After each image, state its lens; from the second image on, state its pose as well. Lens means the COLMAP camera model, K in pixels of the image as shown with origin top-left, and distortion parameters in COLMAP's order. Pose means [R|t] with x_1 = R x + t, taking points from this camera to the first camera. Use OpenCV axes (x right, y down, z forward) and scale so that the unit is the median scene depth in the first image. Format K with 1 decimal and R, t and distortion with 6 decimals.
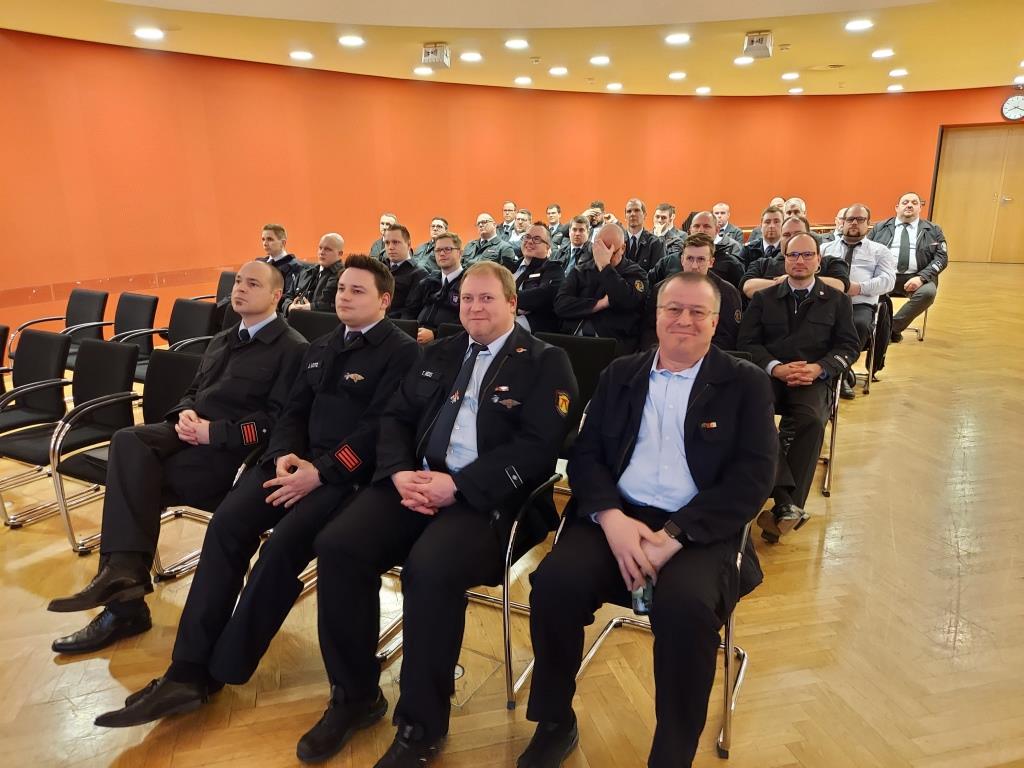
lens RADIAL K [[742.5, 0, 511.3], [0, 742.5, 384.1], [0, 0, 1]] dist [0.014862, 0.002027]
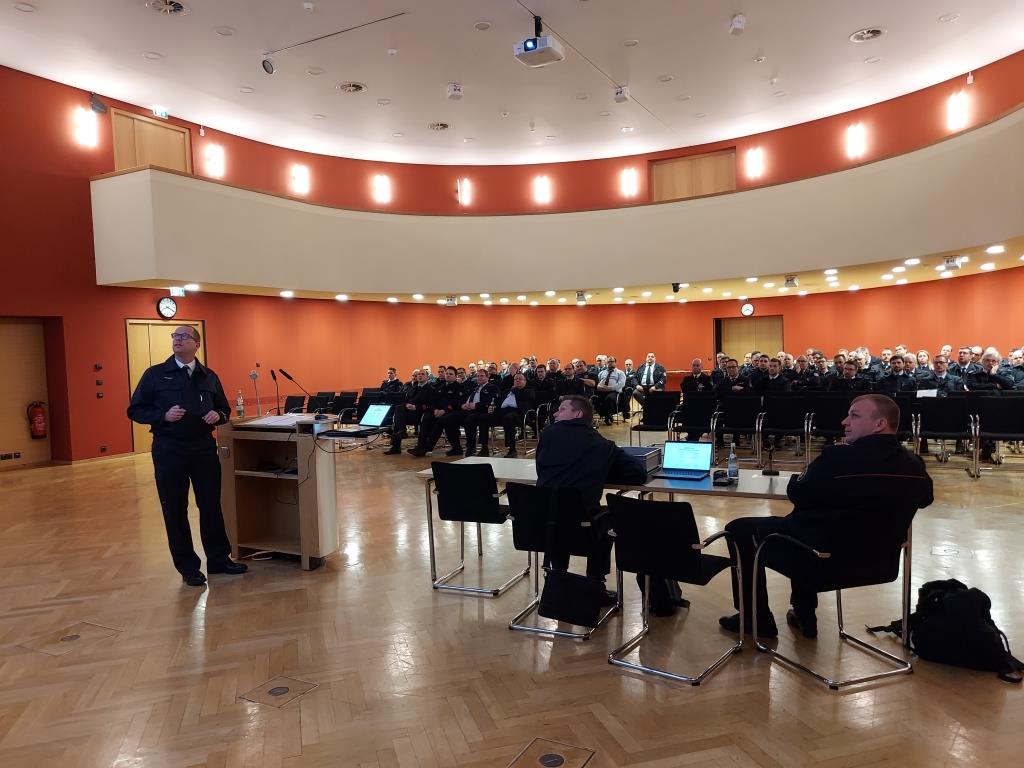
lens RADIAL K [[742.5, 0, 511.9], [0, 742.5, 385.6], [0, 0, 1]] dist [0.014862, 0.002027]
pose [[0.998895, -0.017195, 0.043748, -0.015230], [0.026500, 0.974693, -0.221973, 0.379813], [-0.038824, 0.222887, 0.974071, -1.335347]]
